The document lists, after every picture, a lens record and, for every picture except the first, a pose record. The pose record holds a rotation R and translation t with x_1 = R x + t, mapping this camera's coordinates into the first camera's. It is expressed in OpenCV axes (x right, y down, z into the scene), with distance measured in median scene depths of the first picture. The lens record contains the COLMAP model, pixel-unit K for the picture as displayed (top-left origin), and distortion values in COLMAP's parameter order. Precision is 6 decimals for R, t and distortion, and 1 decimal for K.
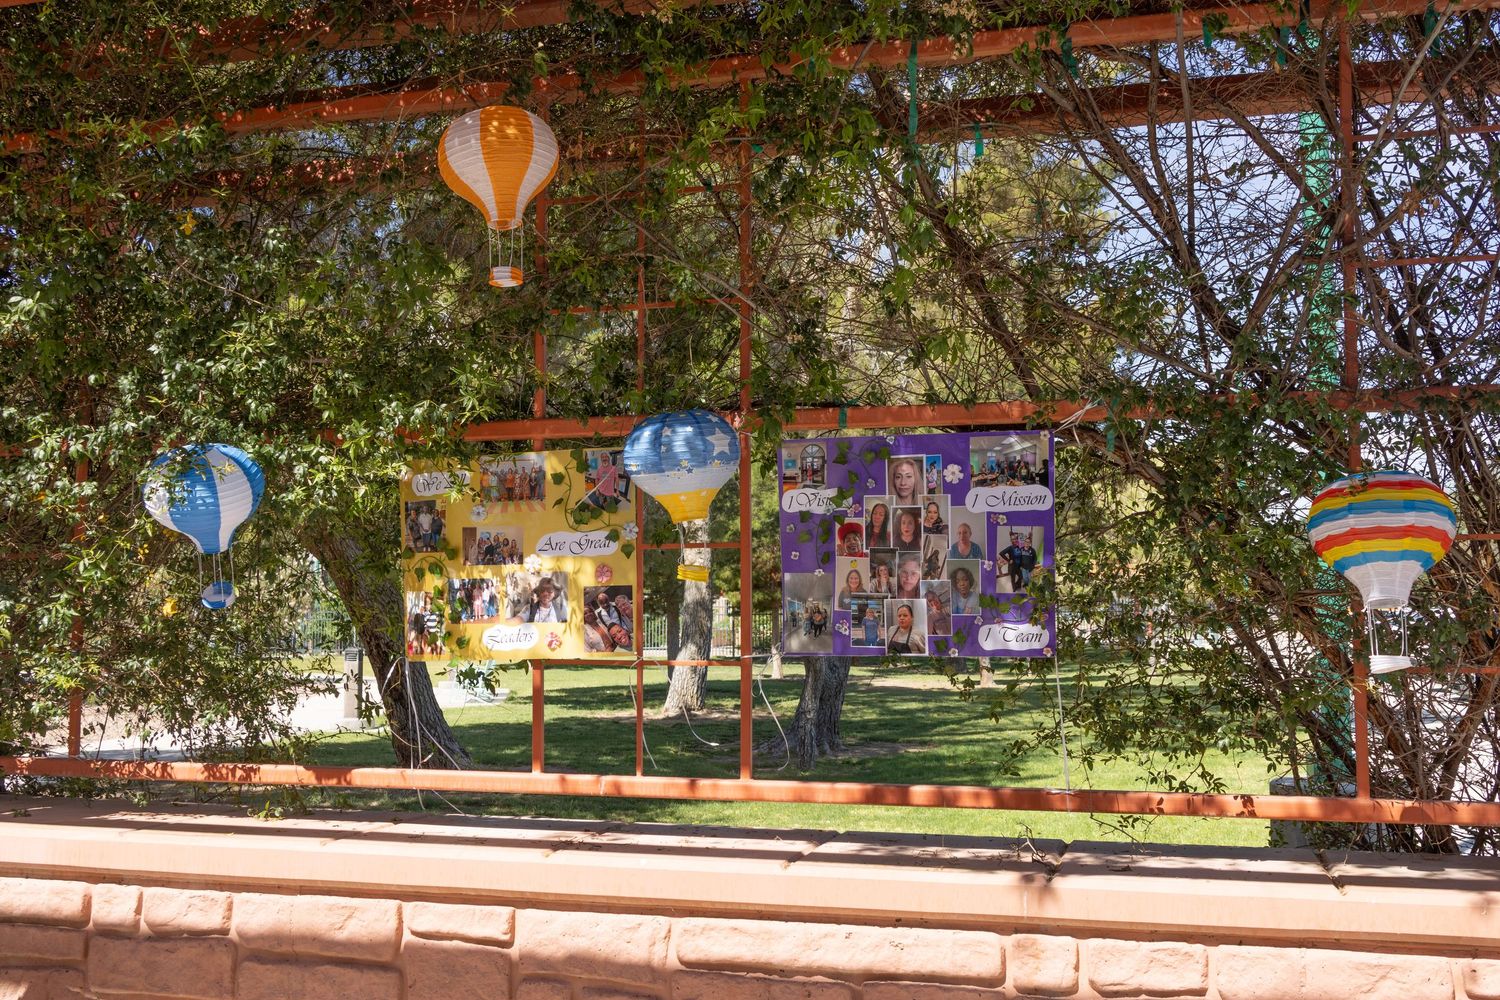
lens RADIAL K [[1958.1, 0, 749.6], [0, 1958.1, 501.3], [0, 0, 1]] dist [-0.021186, 0.000000]
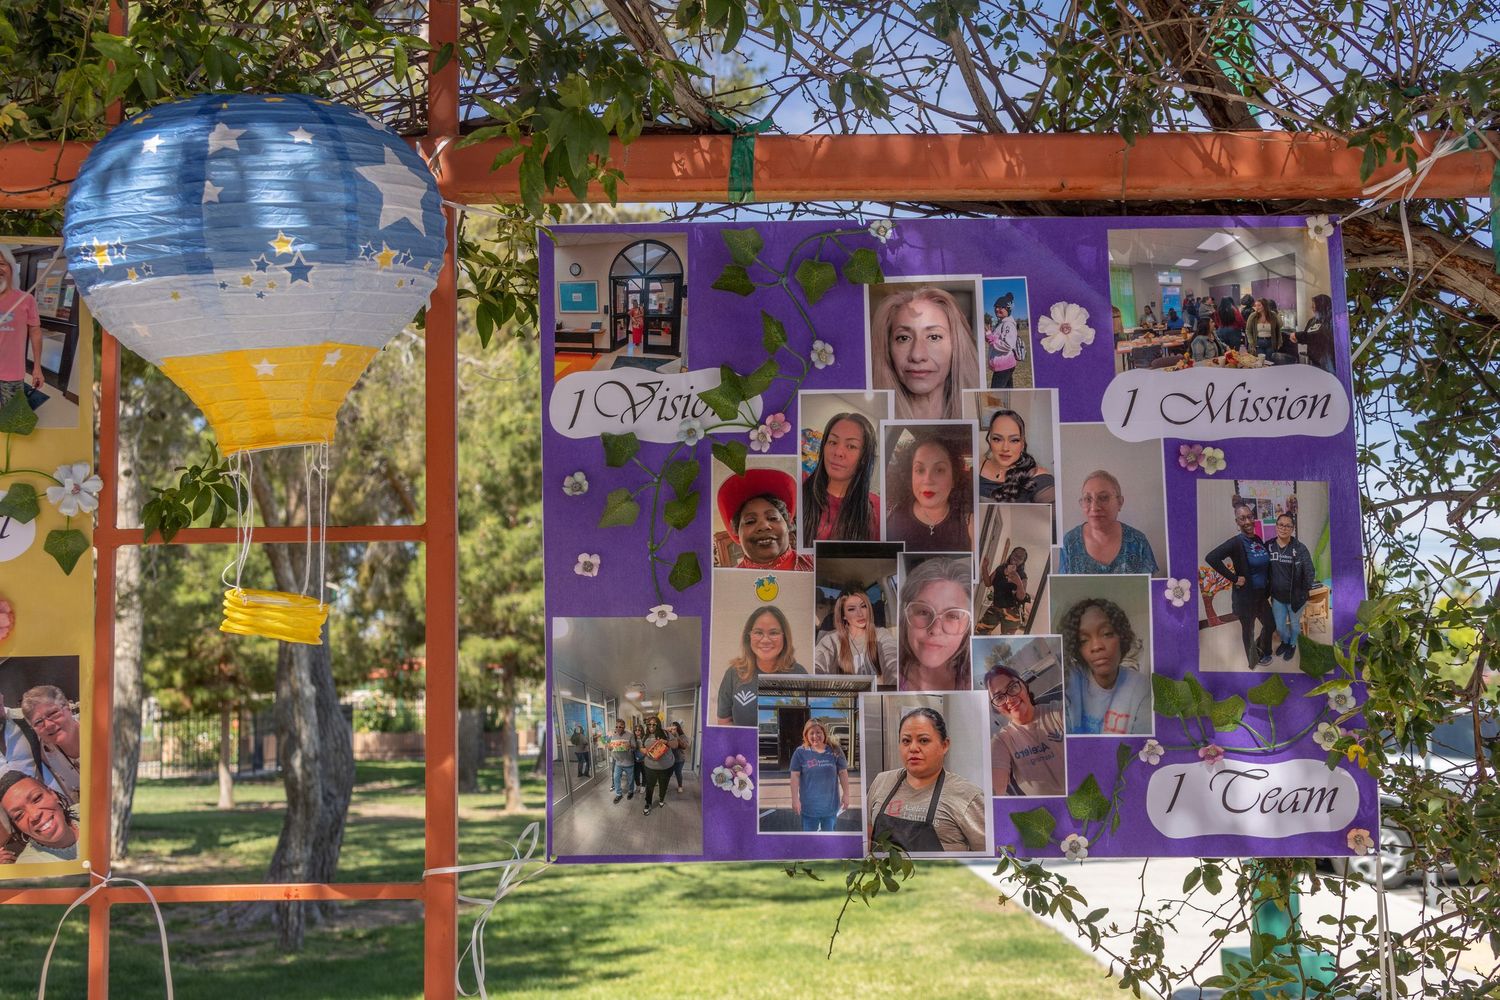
lens RADIAL K [[1958.1, 0, 748.7], [0, 1958.1, 500.2], [0, 0, 1]] dist [-0.021186, 0.000000]
pose [[0.955100, 0.022758, 0.295409, -0.051805], [-0.007718, 0.998618, -0.051979, 0.034513], [-0.296184, 0.047365, 0.953956, 0.679743]]
